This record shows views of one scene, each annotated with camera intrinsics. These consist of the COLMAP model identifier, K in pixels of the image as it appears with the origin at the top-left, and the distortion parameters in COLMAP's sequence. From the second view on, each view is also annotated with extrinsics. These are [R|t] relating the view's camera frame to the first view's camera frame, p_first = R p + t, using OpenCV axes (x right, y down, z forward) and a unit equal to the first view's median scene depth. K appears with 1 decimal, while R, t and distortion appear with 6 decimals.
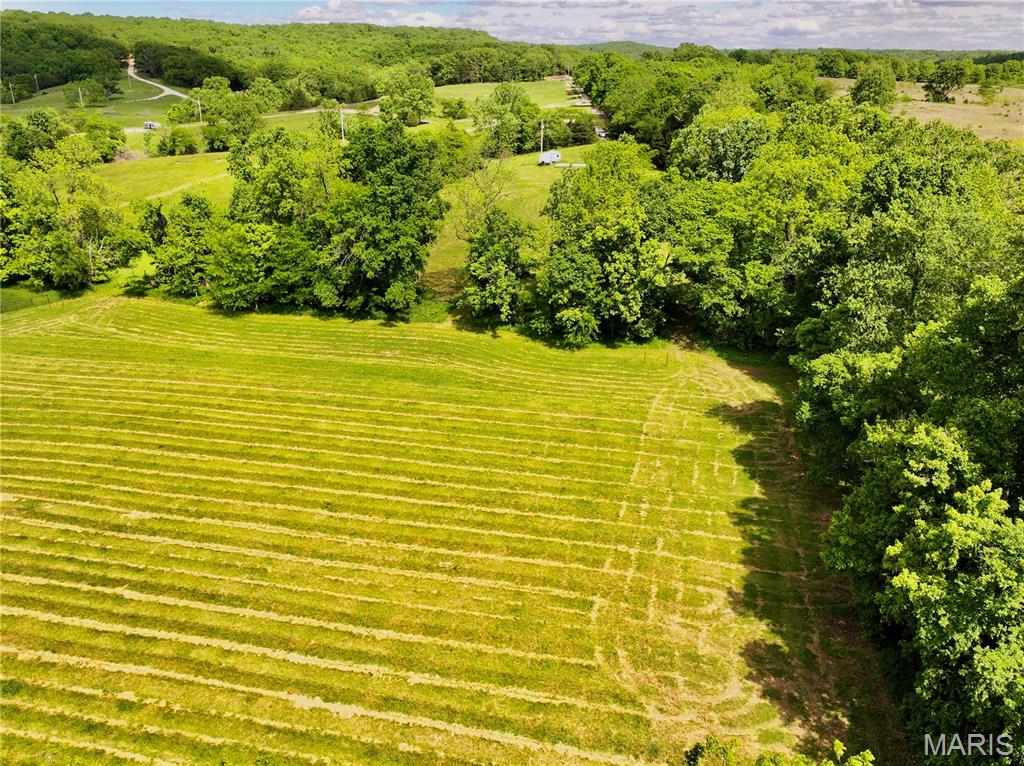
lens RADIAL K [[829.1, 0, 510.3], [0, 829.1, 384.1], [0, 0, 1]] dist [0.005593, 0.003297]
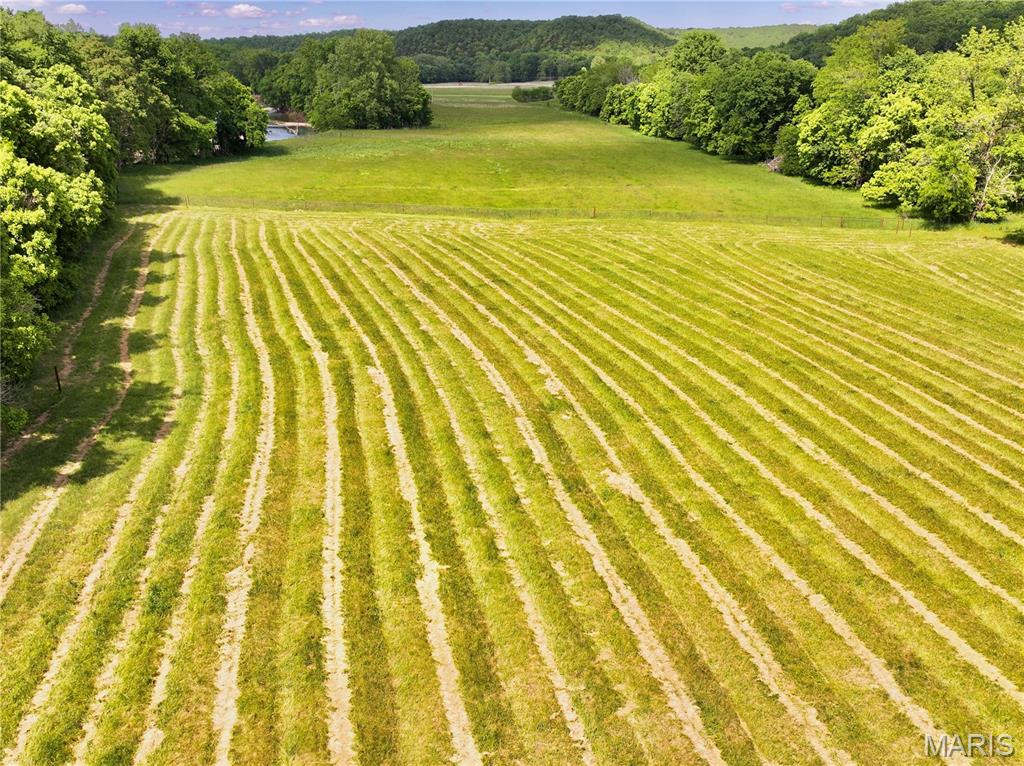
lens RADIAL K [[829.1, 0, 510.0], [0, 829.1, 380.9], [0, 0, 1]] dist [0.005593, 0.003297]
pose [[0.427909, 0.323535, -0.843931, -0.006248], [-0.318811, 0.927748, 0.194017, 0.001775], [0.845727, 0.186032, 0.500139, 0.414581]]
